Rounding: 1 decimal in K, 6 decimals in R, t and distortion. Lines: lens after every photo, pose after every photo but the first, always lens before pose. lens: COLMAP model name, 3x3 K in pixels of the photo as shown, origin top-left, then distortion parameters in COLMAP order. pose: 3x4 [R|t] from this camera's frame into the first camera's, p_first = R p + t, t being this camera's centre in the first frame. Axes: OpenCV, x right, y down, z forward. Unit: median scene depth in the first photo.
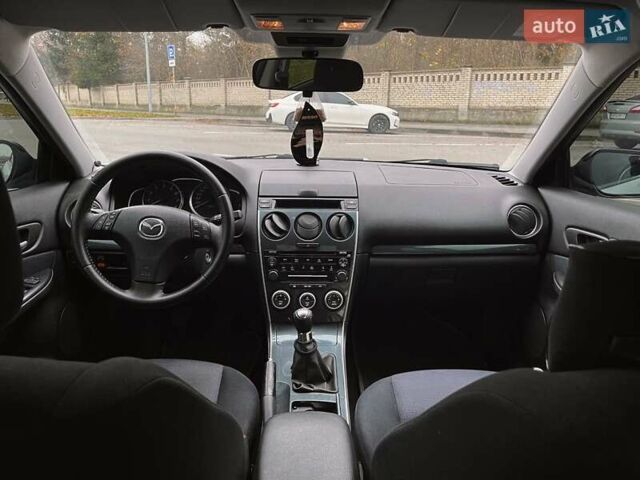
lens RADIAL K [[474.0, 0, 320.0], [0, 474.0, 240.0], [0, 0, 1]] dist [0.037737, -0.046743]
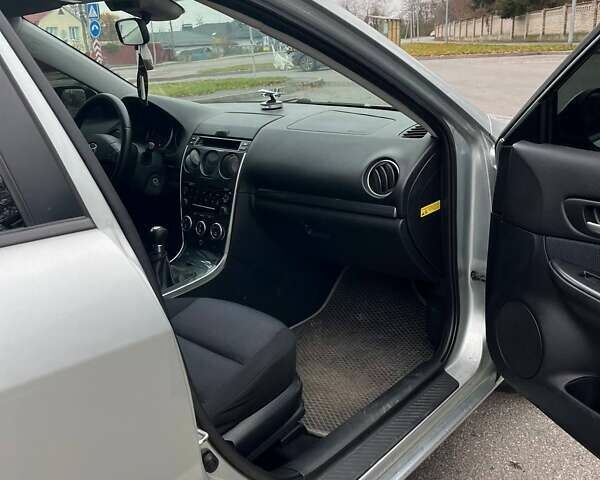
lens RADIAL K [[595.2, 0, 299.2], [0, 595.2, 254.4], [0, 0, 1]] dist [0.006360, -0.007382]
pose [[0.717873, 0.174894, -0.673848, 0.134410], [-0.122856, 0.984565, 0.124656, -0.002128], [0.685248, -0.006701, 0.728279, 0.014688]]
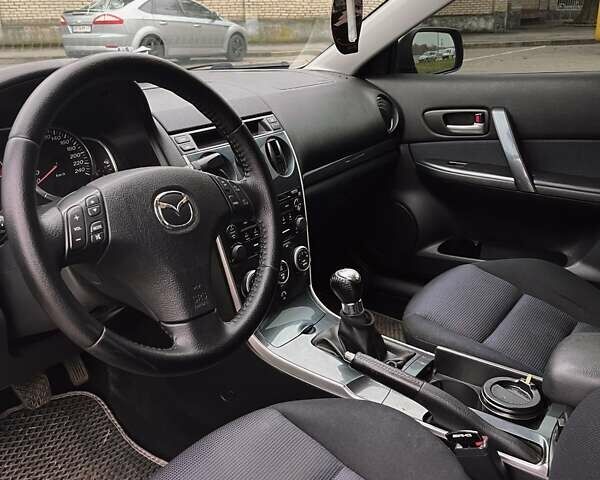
lens RADIAL K [[595.2, 0, 299.2], [0, 595.2, 254.4], [0, 0, 1]] dist [0.006360, -0.007382]
pose [[0.584087, -0.316566, 0.747415, -0.077085], [0.242935, 0.946781, 0.211159, -0.008309], [-0.774484, 0.058238, 0.629907, 0.053380]]
